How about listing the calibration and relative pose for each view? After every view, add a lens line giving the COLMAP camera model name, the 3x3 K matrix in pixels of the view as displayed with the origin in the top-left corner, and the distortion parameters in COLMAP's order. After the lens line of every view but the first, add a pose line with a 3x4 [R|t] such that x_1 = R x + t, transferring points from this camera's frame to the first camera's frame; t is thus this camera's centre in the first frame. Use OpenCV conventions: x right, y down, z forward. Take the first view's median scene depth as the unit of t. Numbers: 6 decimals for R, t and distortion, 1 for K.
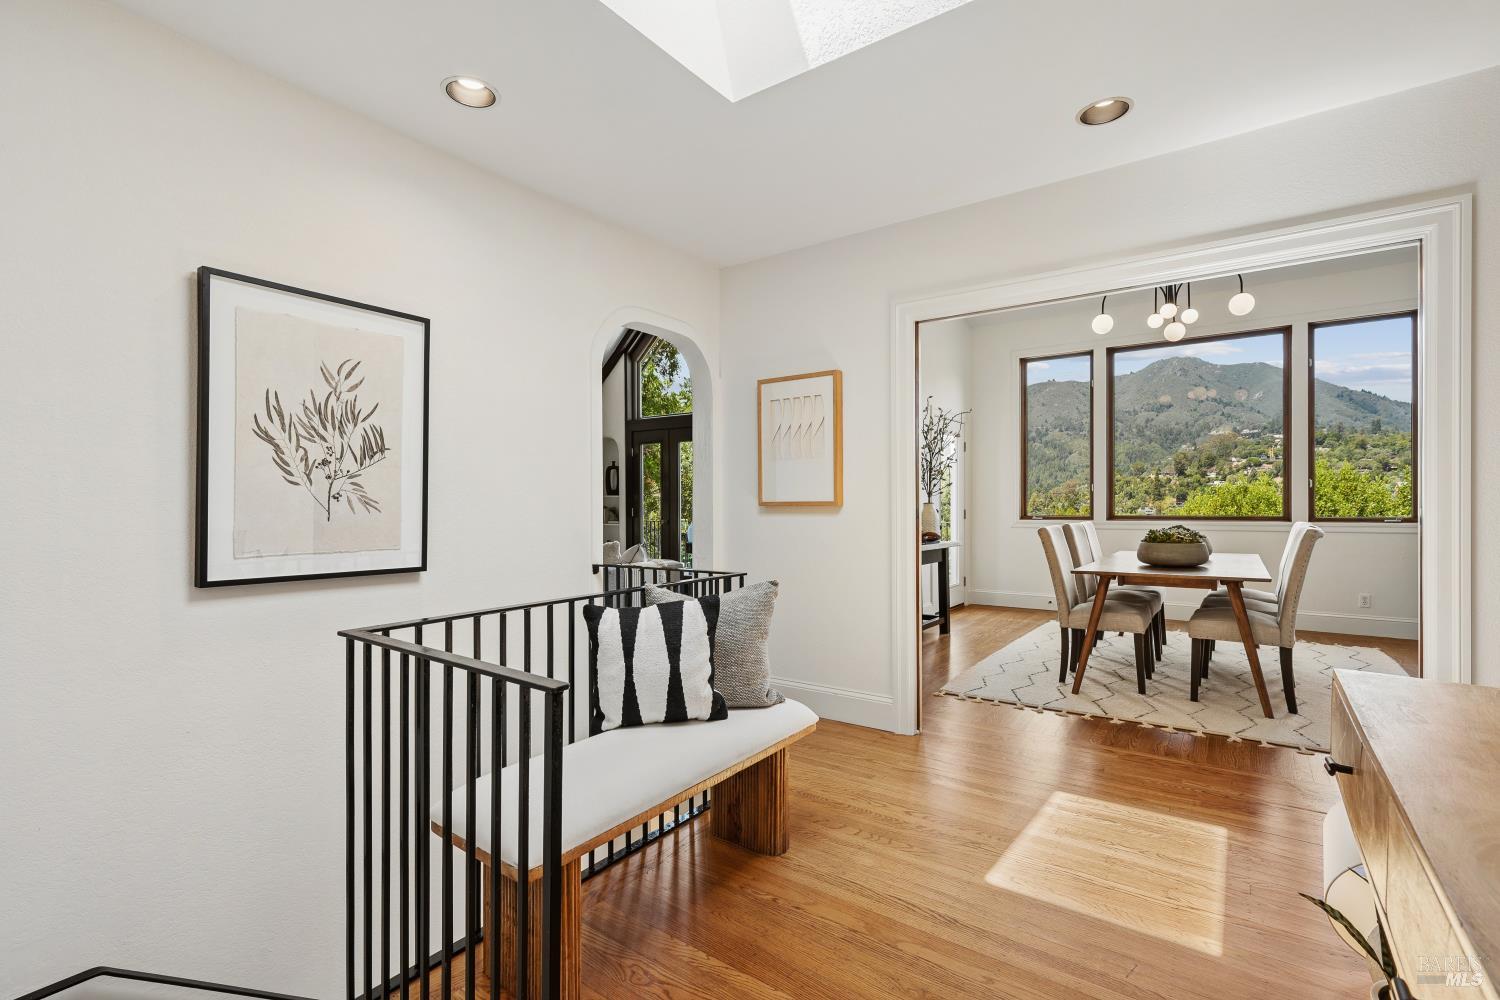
lens RADIAL K [[685.0, 0, 750.0], [0, 685.0, 500.0], [0, 0, 1]] dist [-0.003551, -0.000634]
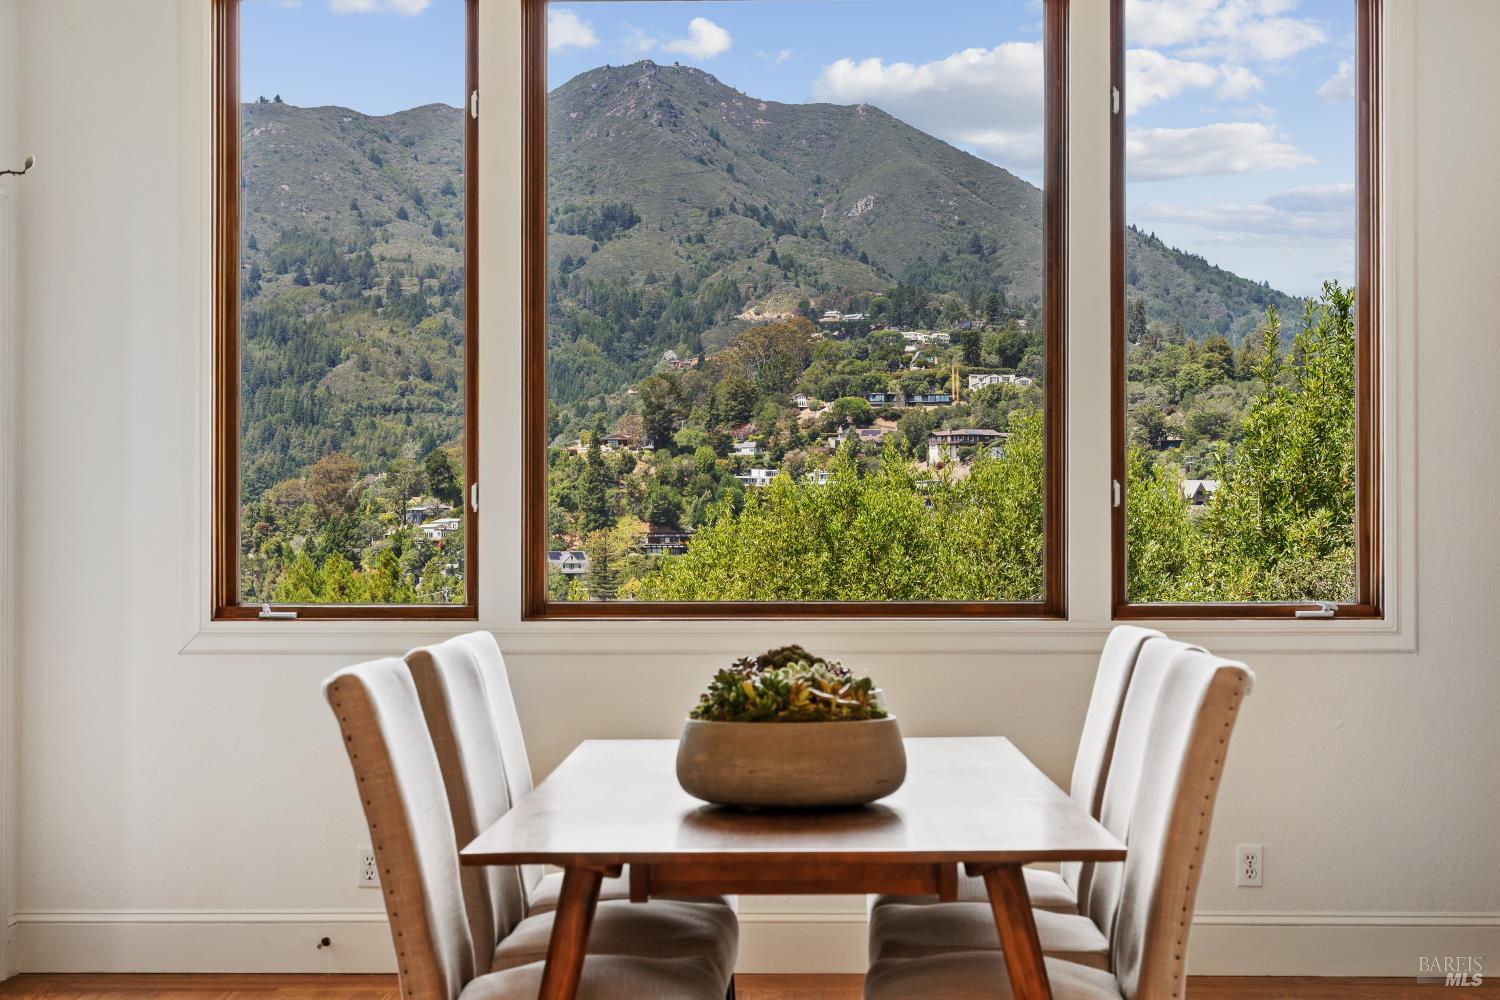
lens RADIAL K [[2608.5, 0, 756.6], [0, 2608.5, 544.2], [0, 0, 1]] dist [0.010531, 0.005347]
pose [[0.825529, 0.001026, 0.564358, 0.022583], [-0.005555, 0.999965, 0.006307, -0.007449], [-0.564332, -0.008341, 0.825506, 0.111113]]
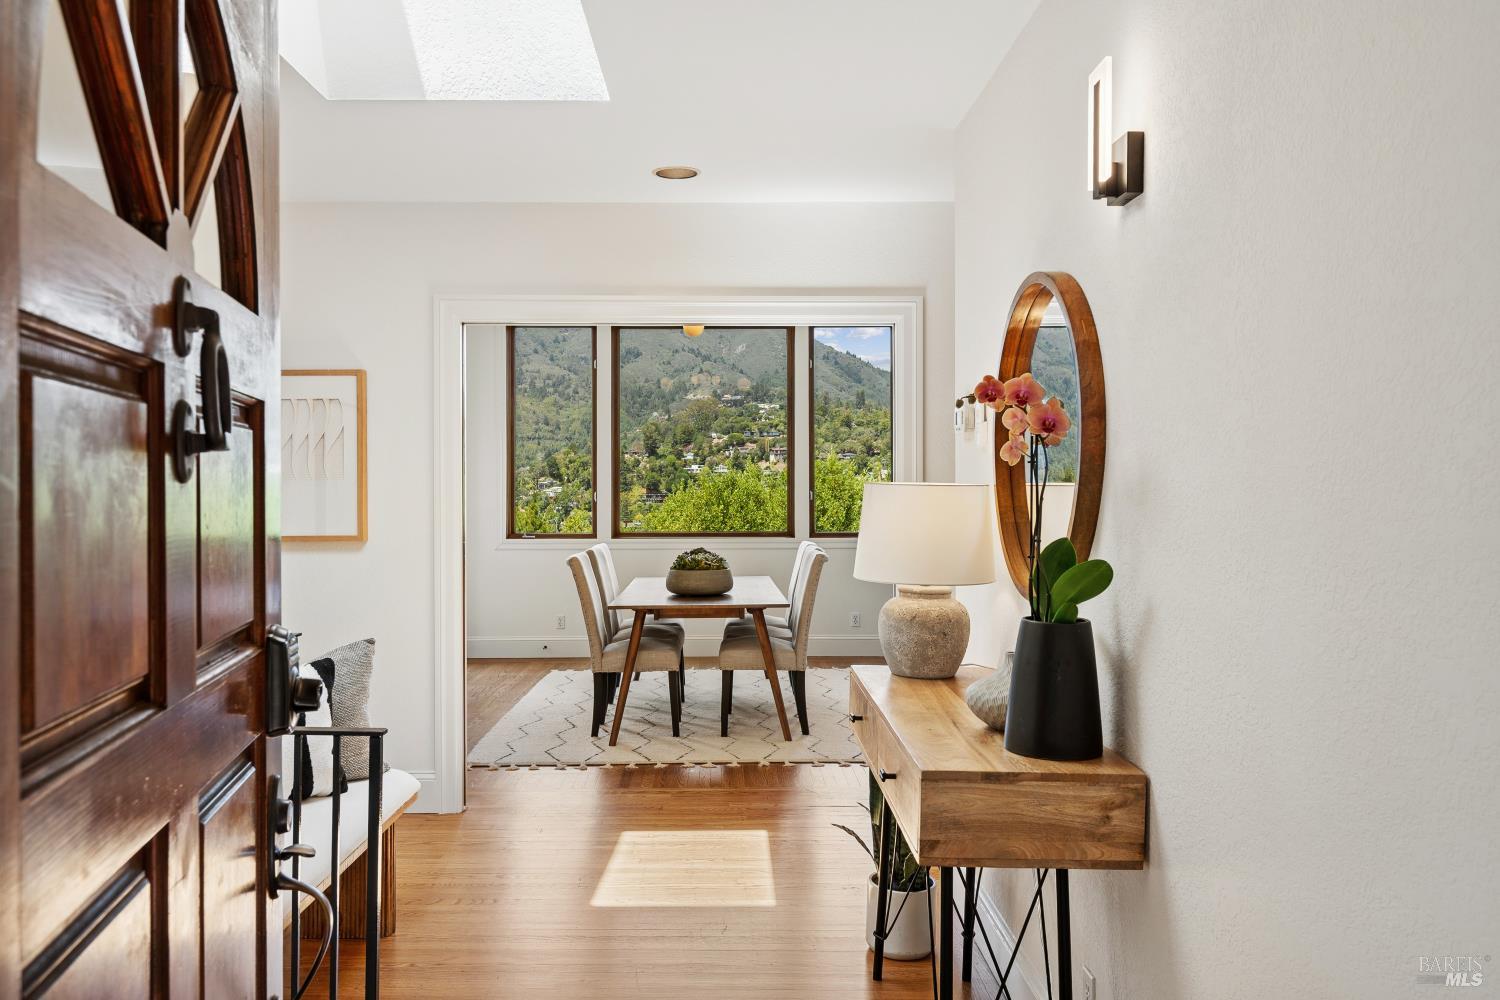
lens RADIAL K [[1160.4, 0, 750.0], [0, 1160.4, 500.0], [0, 0, 1]] dist [-0.032957, -0.000170]
pose [[0.797401, -0.001504, 0.603448, -0.166058], [-0.004209, 0.999959, 0.008054, -0.027147], [-0.603435, -0.008962, 0.797362, -0.171902]]
